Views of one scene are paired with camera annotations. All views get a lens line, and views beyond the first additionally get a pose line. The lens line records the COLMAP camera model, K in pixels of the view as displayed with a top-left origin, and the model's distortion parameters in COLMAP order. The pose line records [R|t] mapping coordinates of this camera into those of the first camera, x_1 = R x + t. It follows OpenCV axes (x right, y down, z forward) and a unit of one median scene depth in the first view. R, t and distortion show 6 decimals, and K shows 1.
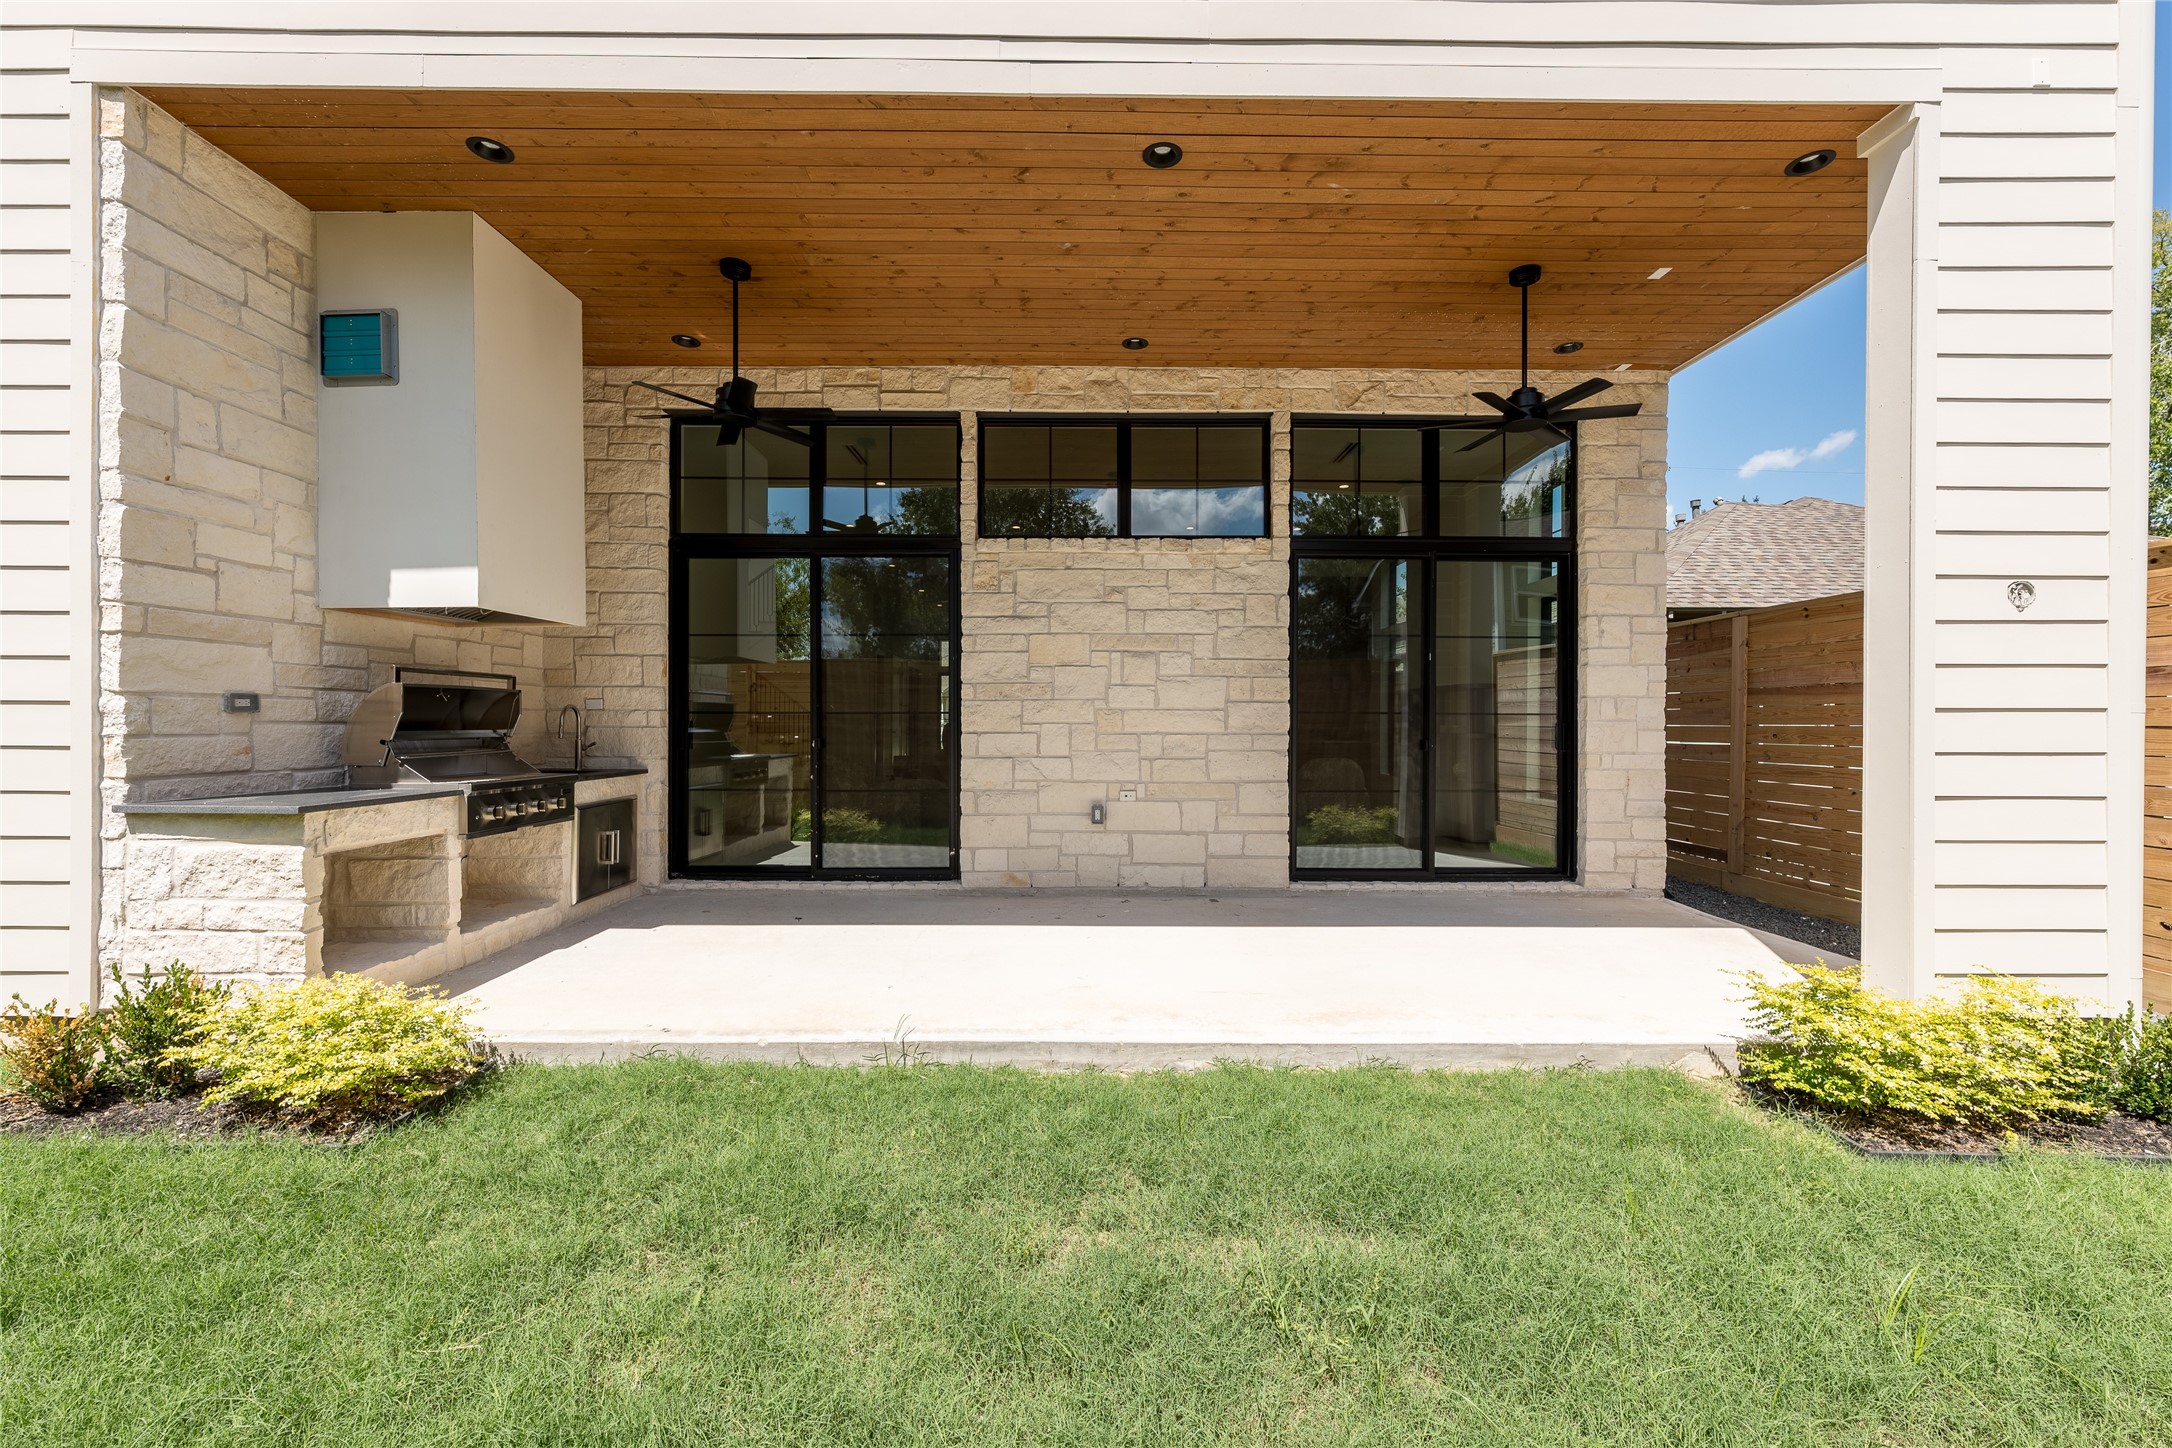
lens RADIAL K [[856.6, 0, 1086.4], [0, 856.6, 726.7], [0, 0, 1]] dist [0.000064, 0.001734]
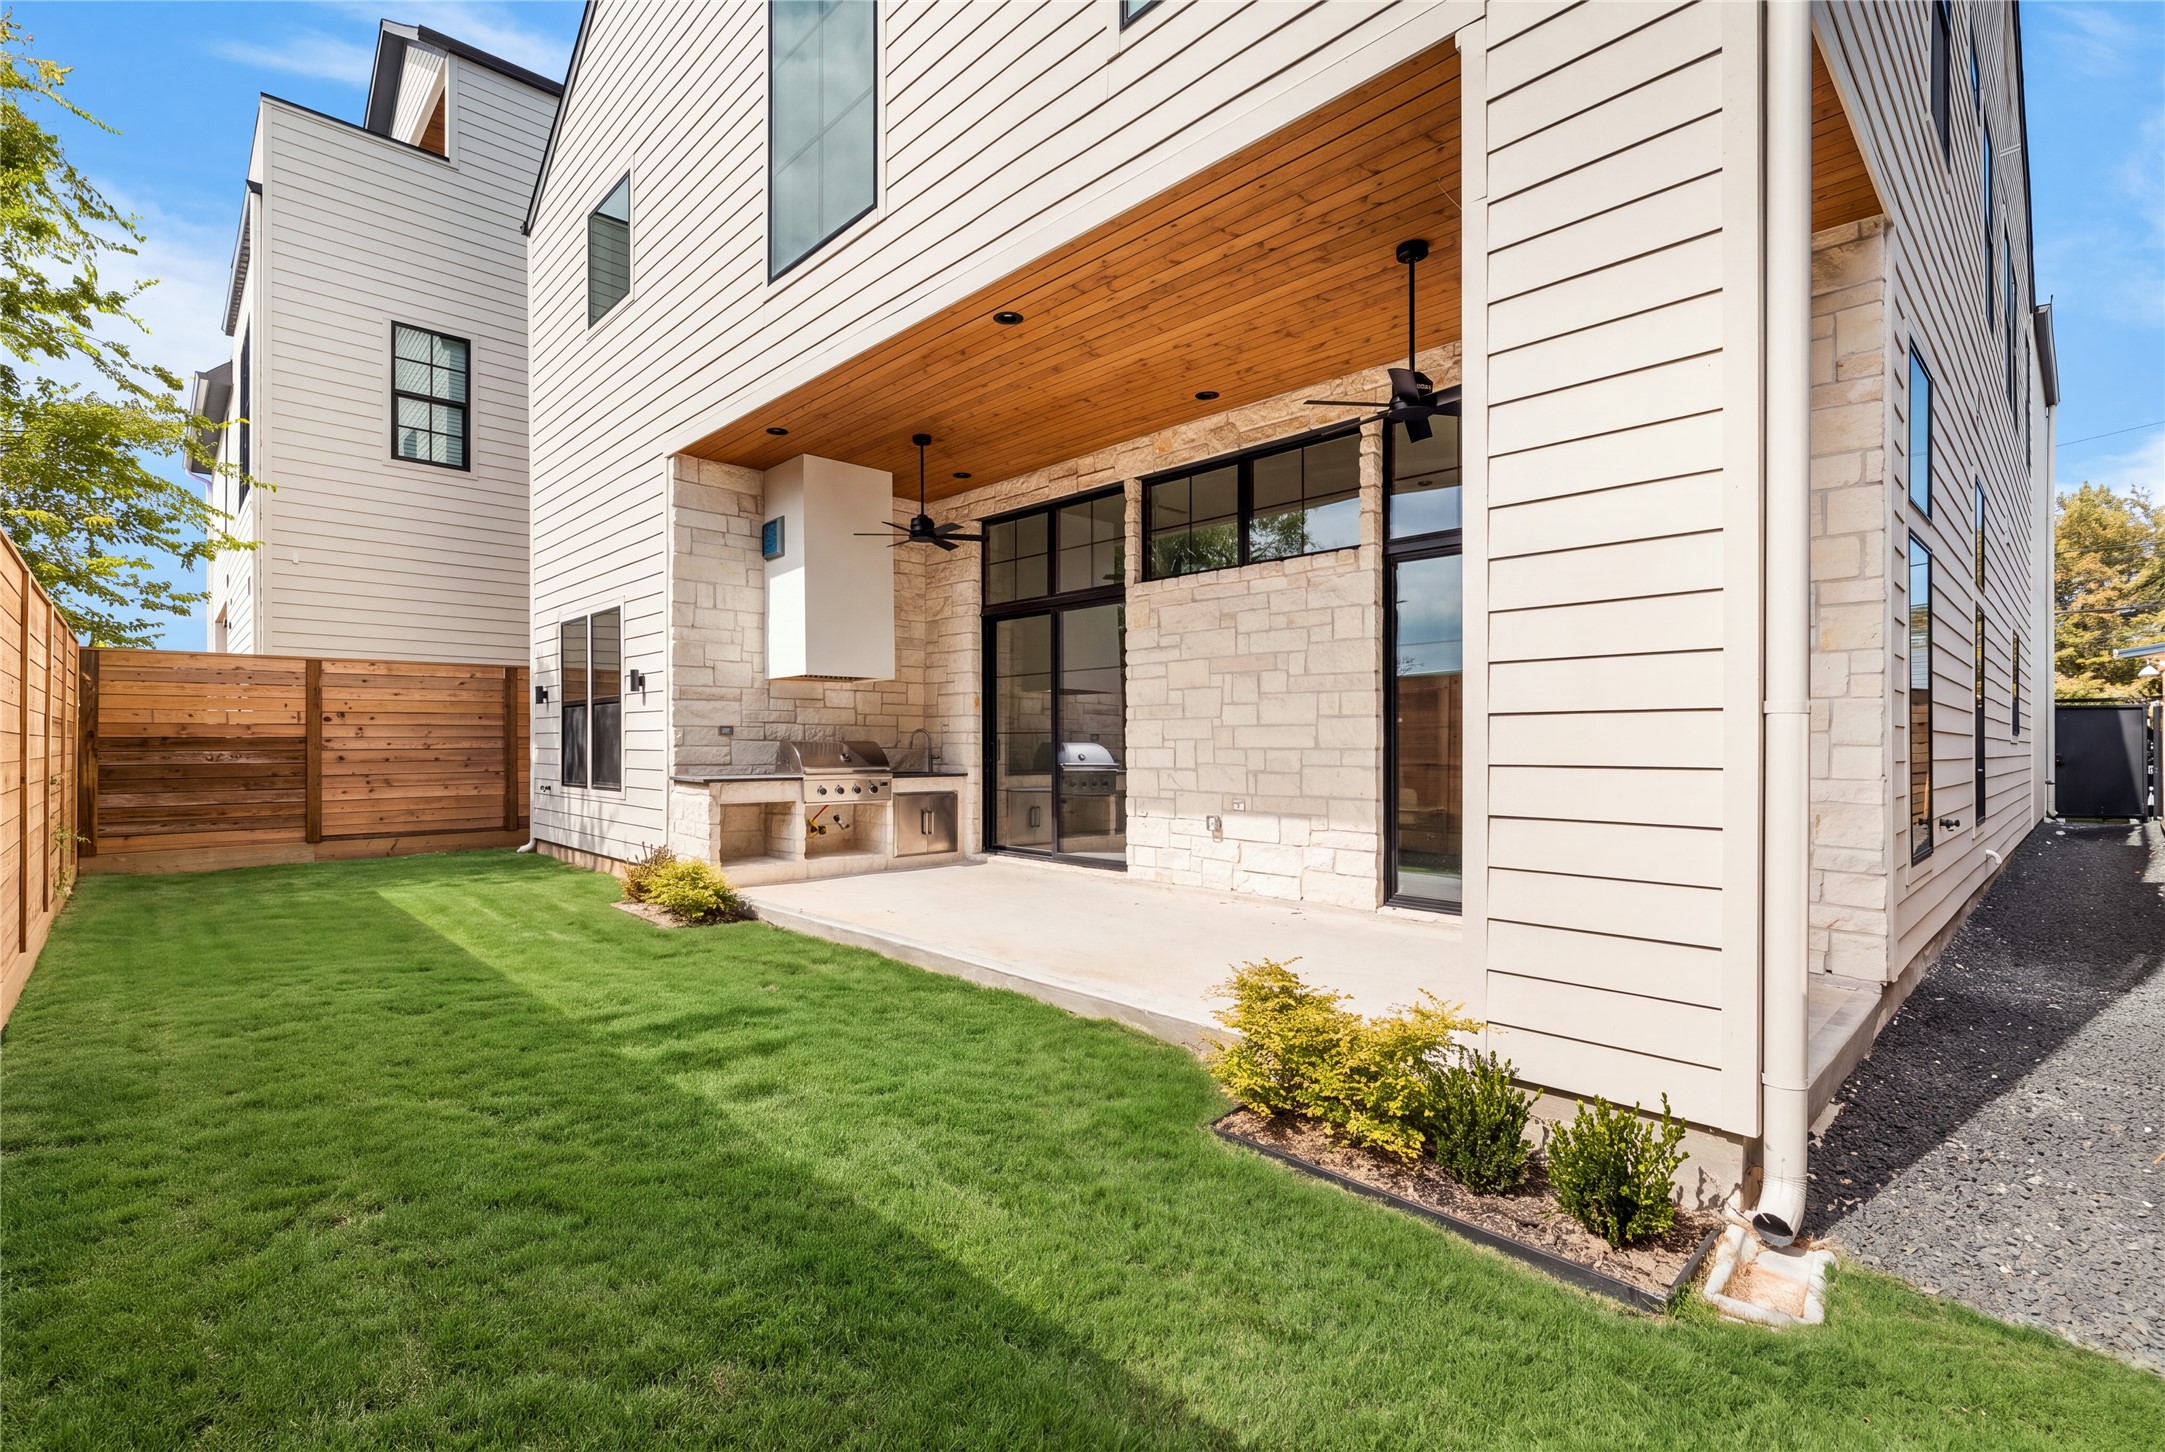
lens RADIAL K [[976.1, 0, 1087.4], [0, 976.1, 735.5], [0, 0, 1]] dist [0.020664, 0.000073]
pose [[0.691731, -0.006900, -0.722123, 0.805884], [-0.000979, 0.999944, -0.010492, 0.004770], [0.722155, 0.007964, 0.691685, 0.016505]]
